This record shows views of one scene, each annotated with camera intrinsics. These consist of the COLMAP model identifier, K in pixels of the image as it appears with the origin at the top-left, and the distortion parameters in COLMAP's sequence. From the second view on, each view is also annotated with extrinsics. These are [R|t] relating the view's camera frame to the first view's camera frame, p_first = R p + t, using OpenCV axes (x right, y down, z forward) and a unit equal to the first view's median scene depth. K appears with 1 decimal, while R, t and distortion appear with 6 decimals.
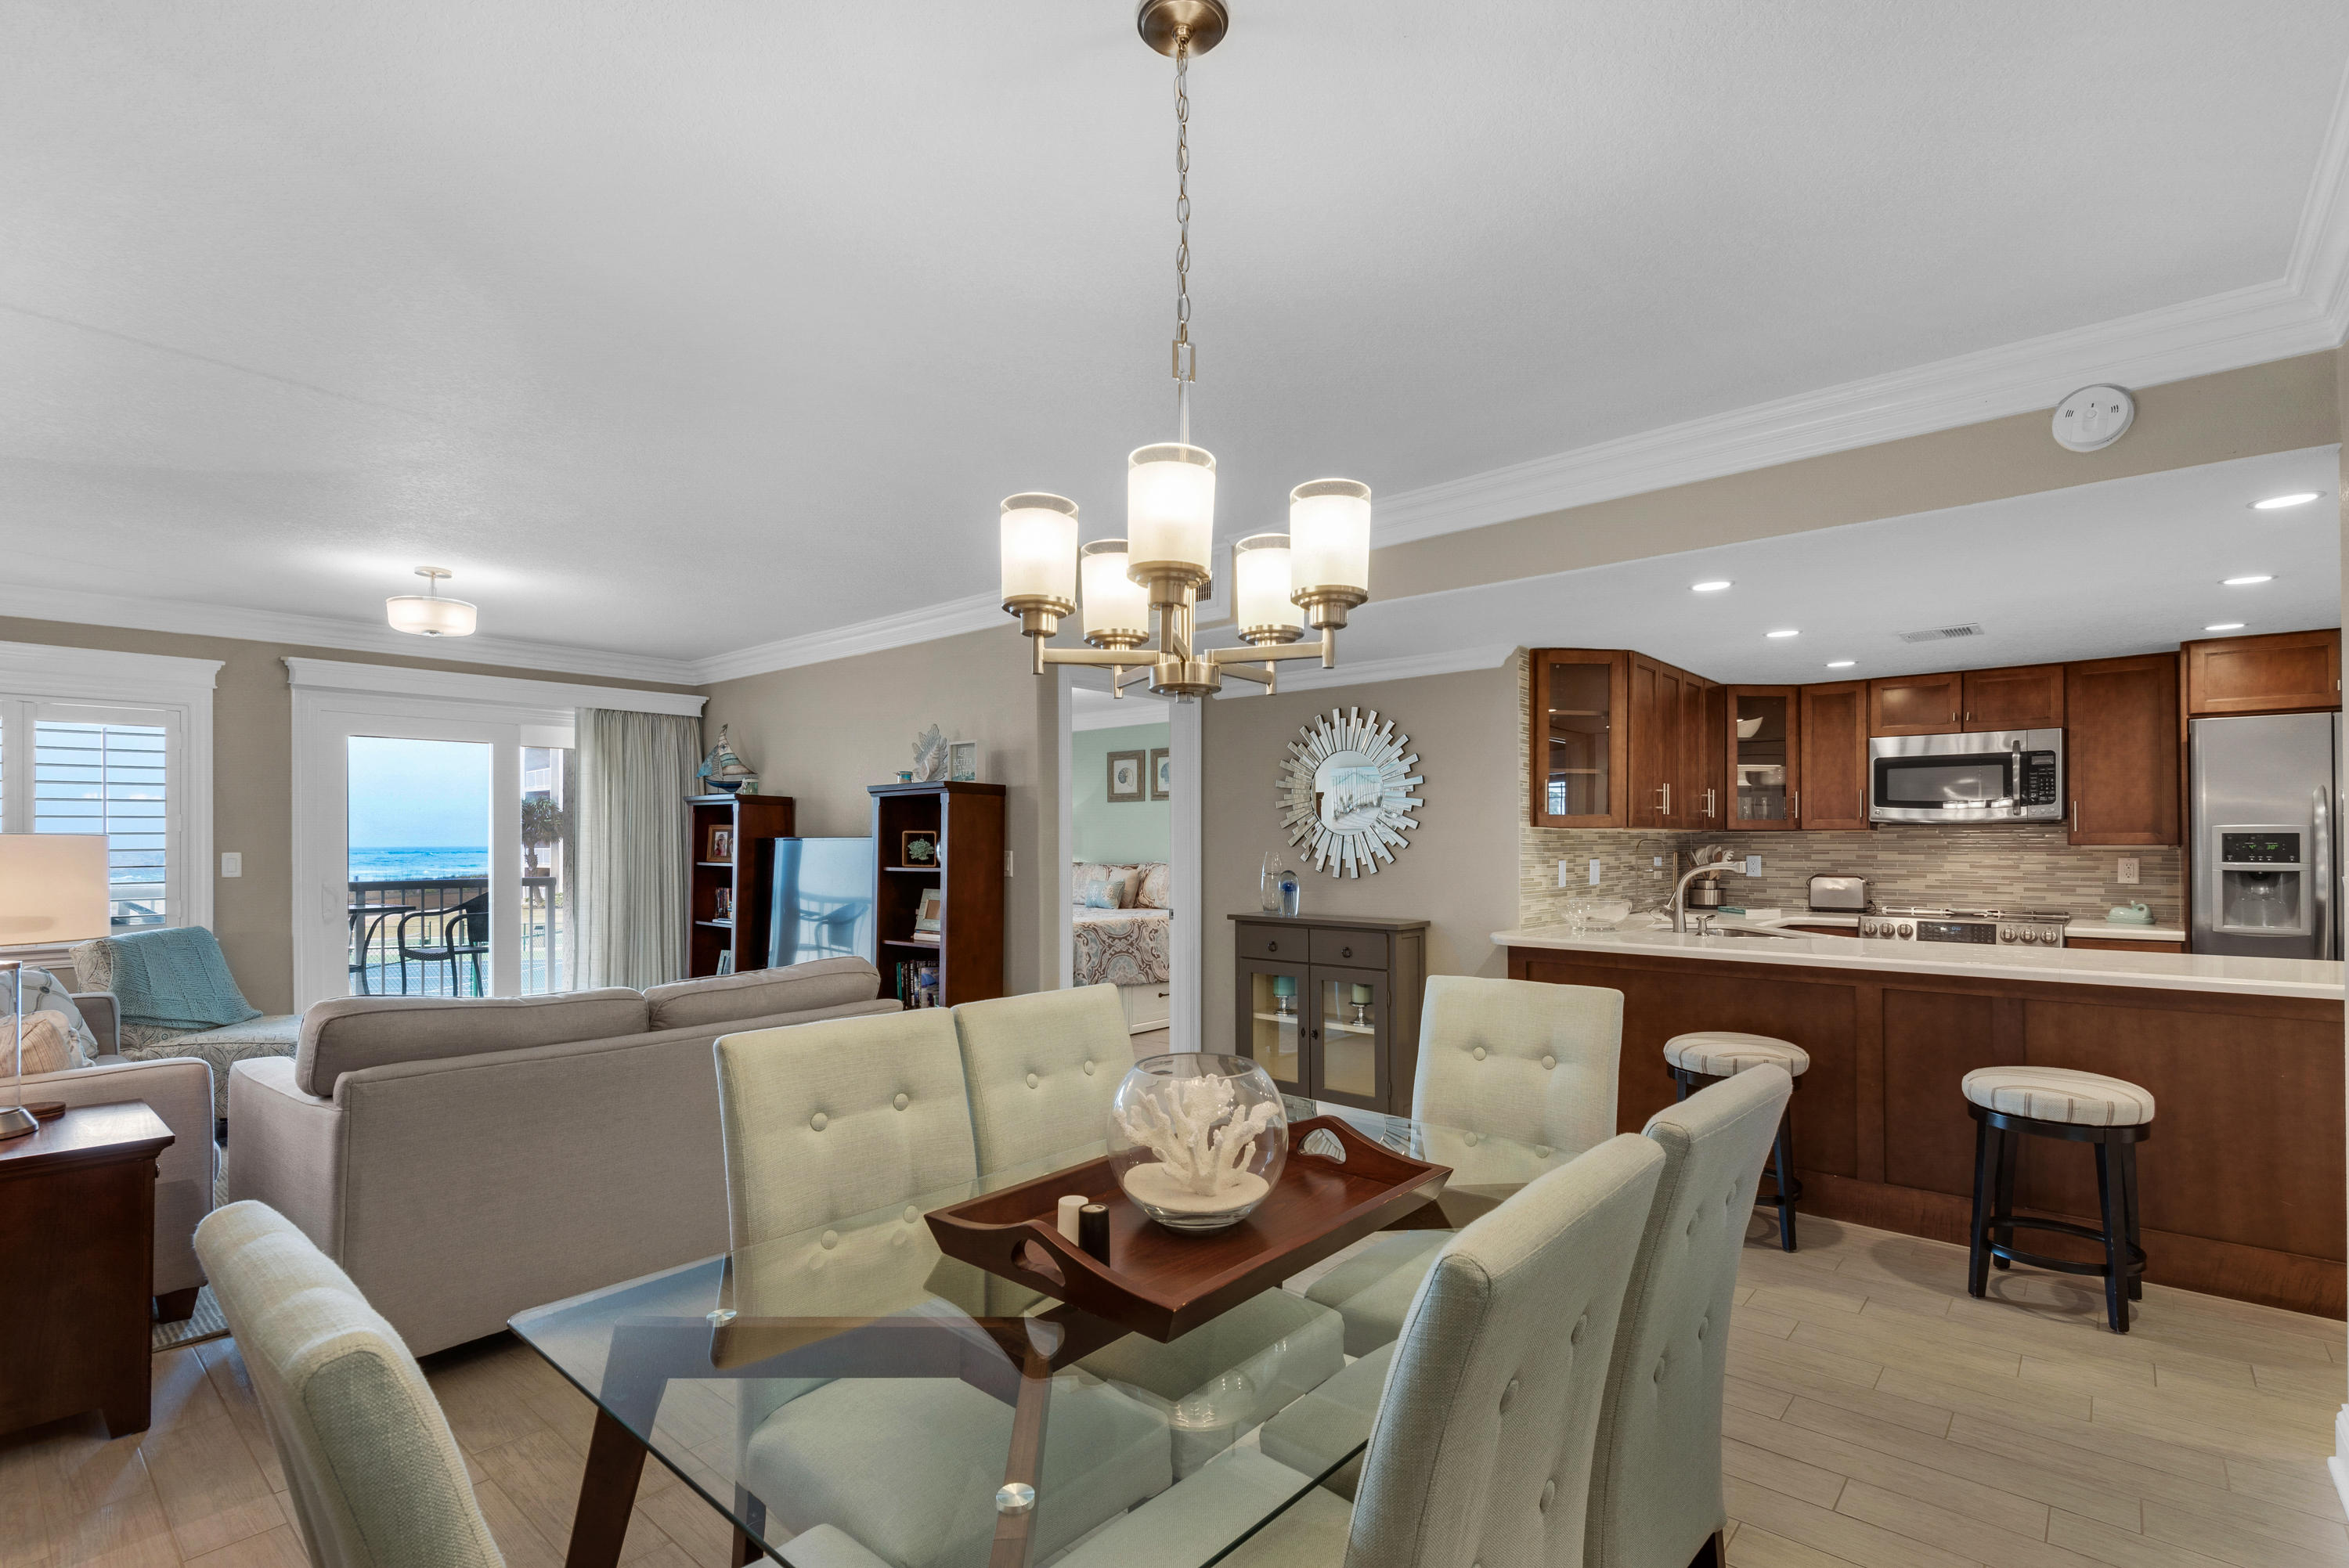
lens RADIAL K [[1081.9, 0, 1174.6], [0, 1081.9, 829.7], [0, 0, 1]] dist [0.023694, -0.016110]
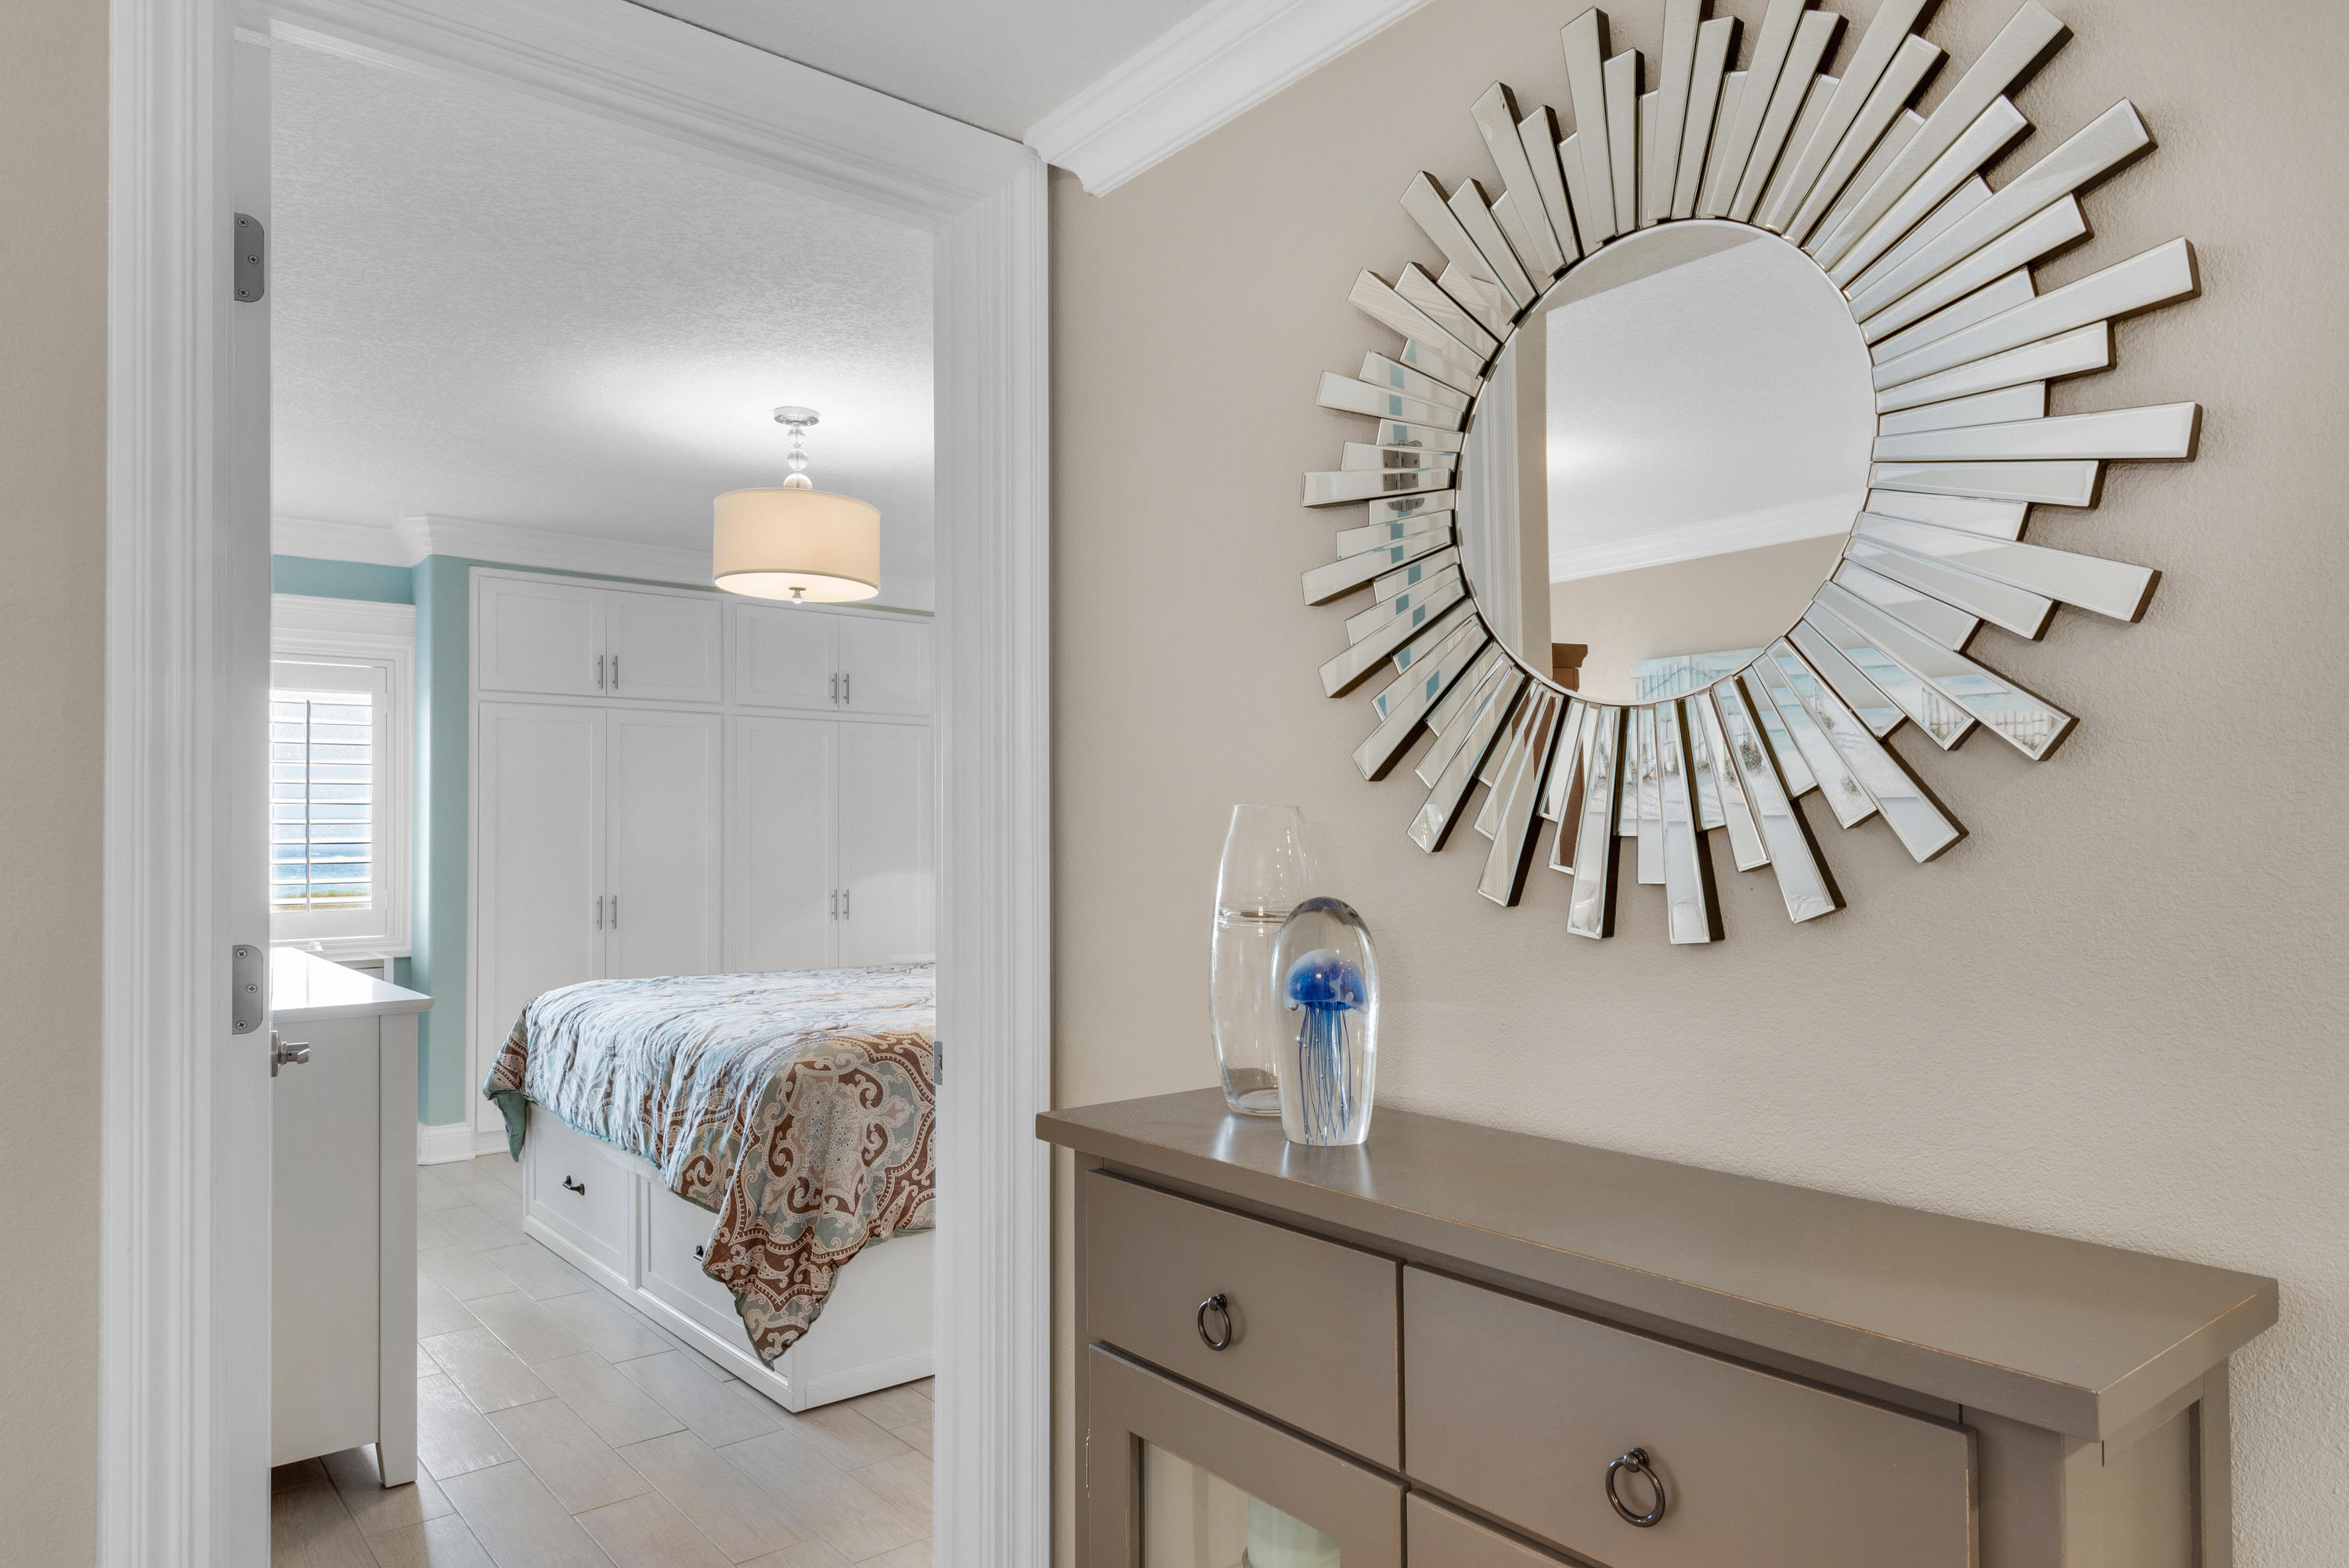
lens RADIAL K [[1459.3, 0, 1174.5], [0, 1459.3, 784.0], [0, 0, 1]] dist [0.007077, 0.000789]
pose [[0.985877, -0.011920, -0.167045, 0.124274], [0.007425, 0.999594, -0.027509, 0.024991], [0.167305, 0.025880, 0.985565, 0.754557]]
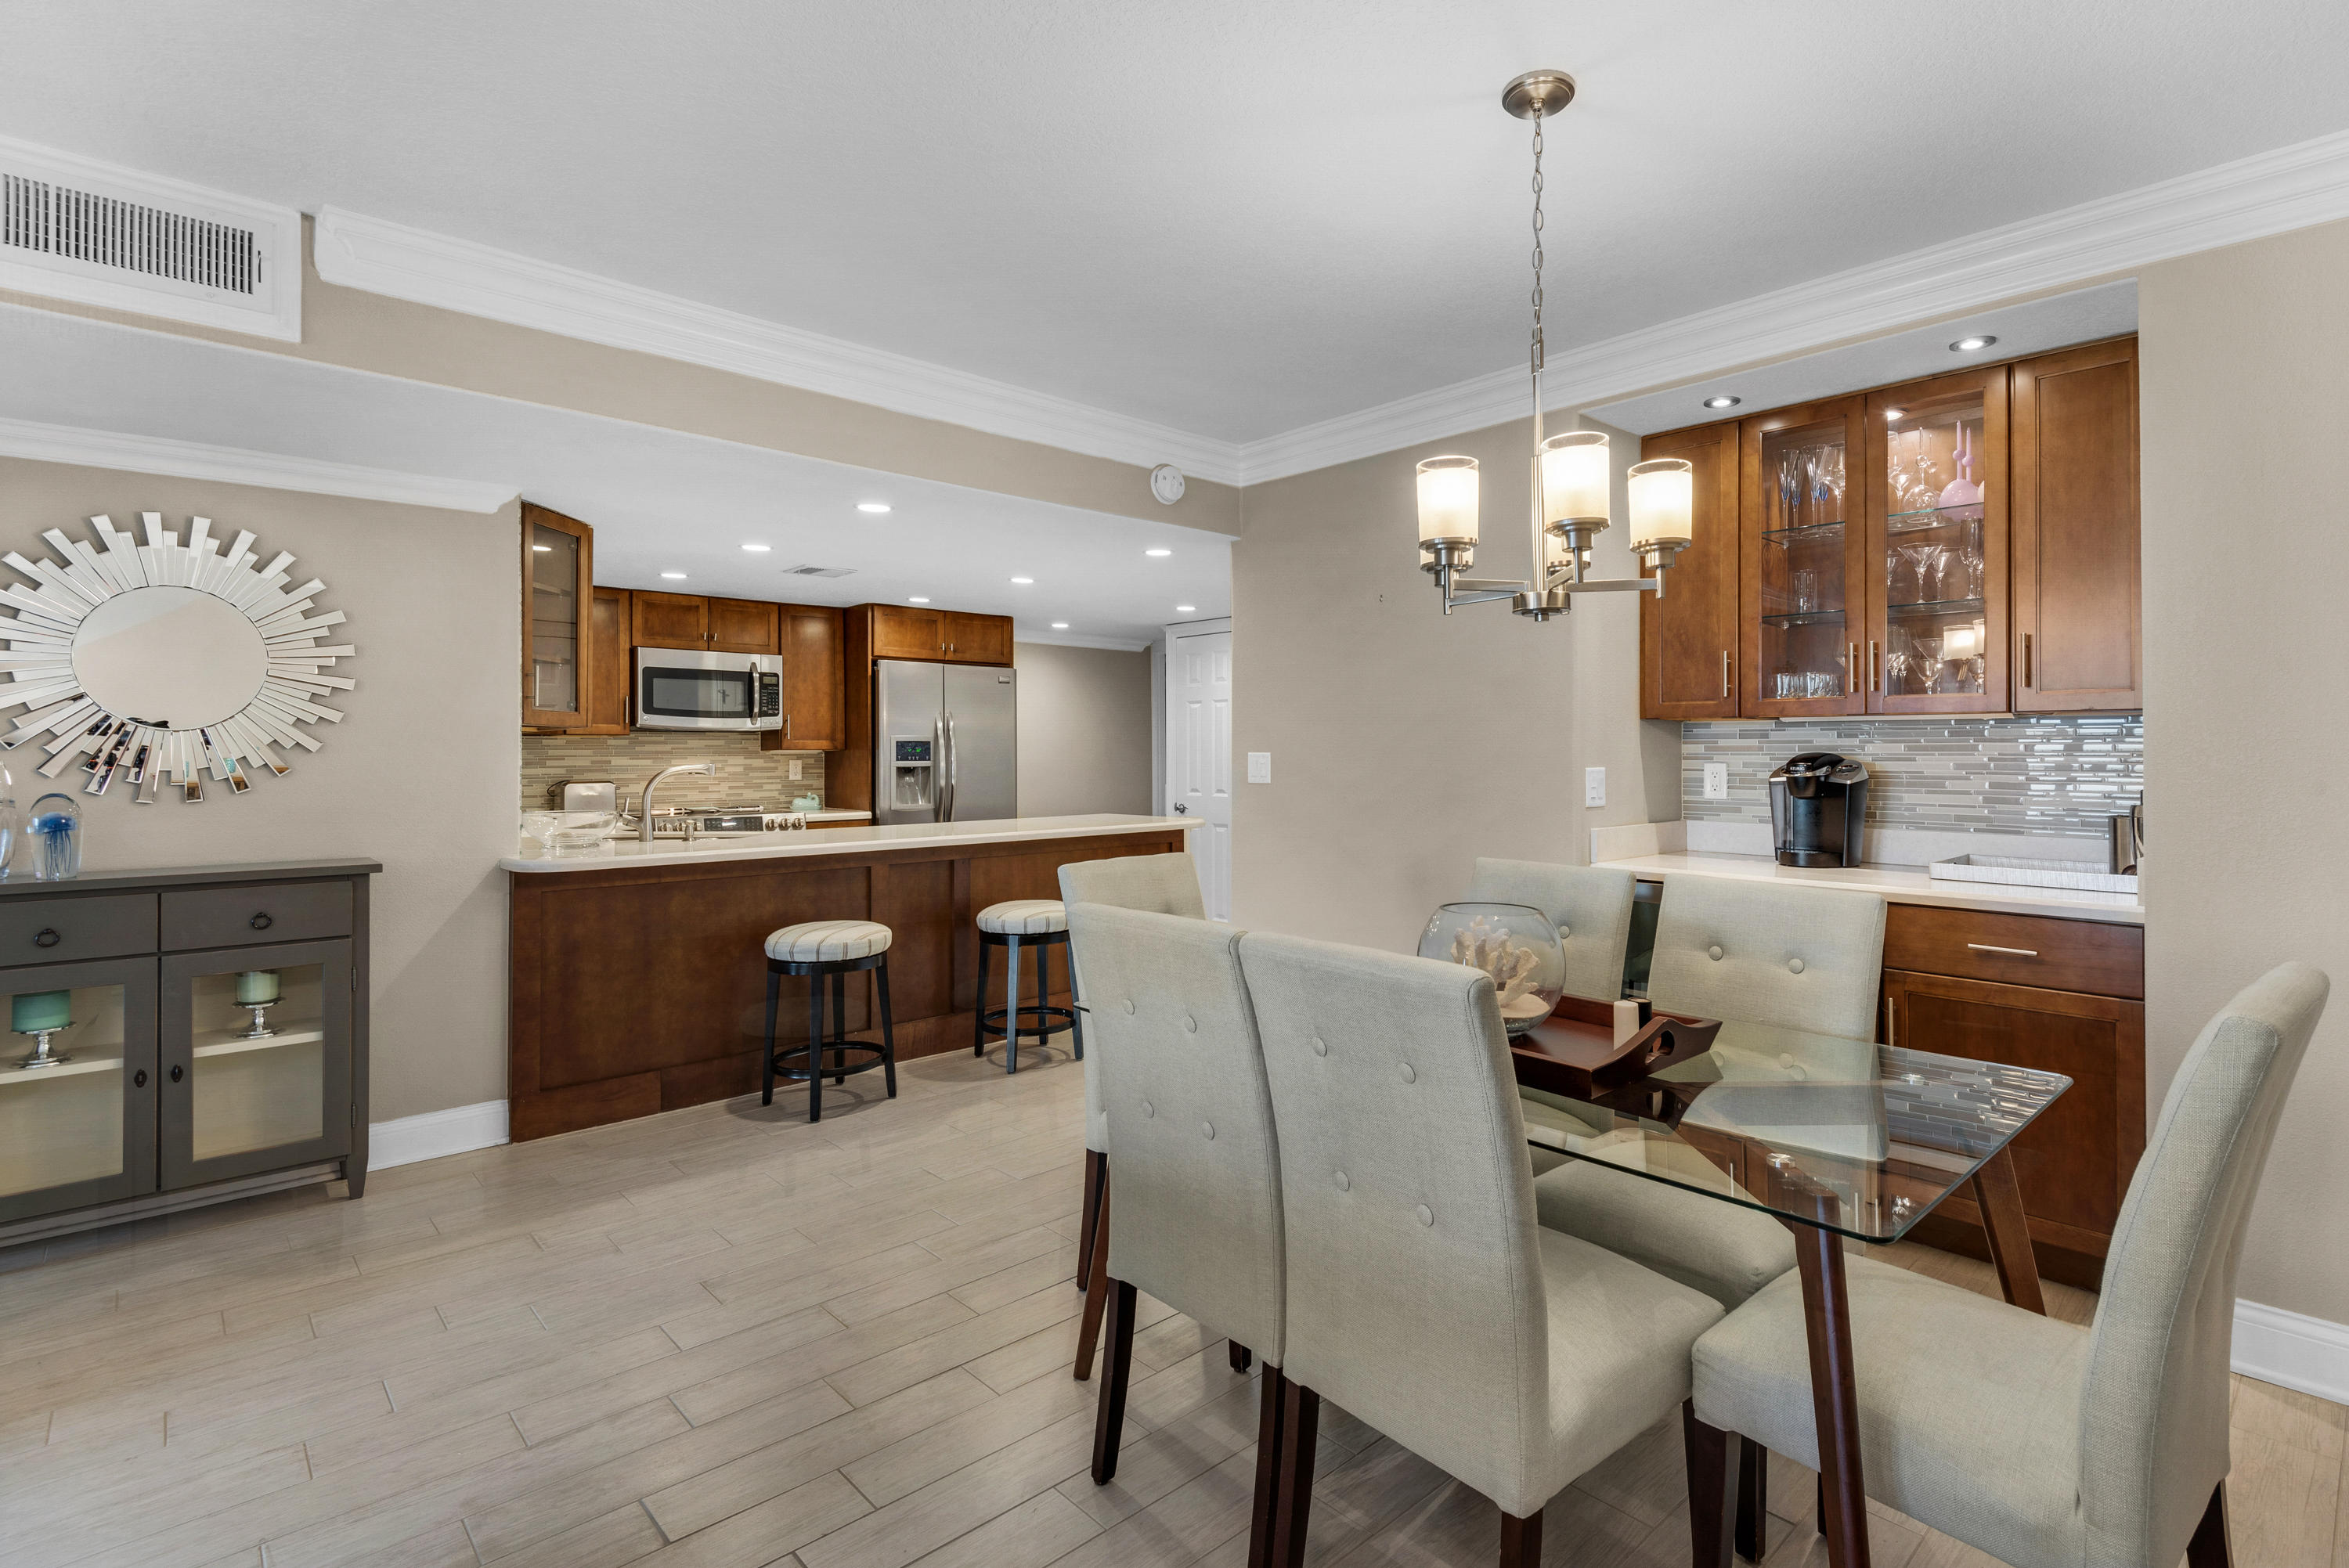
lens RADIAL K [[1124.8, 0, 1220.7], [0, 1124.8, 749.5], [0, 0, 1]] dist [0.029744, -0.022214]
pose [[0.098547, 0.003142, 0.995127, -0.408182], [-0.008587, 0.999960, -0.002307, 0.012086], [-0.995095, -0.008318, 0.098571, 0.371398]]
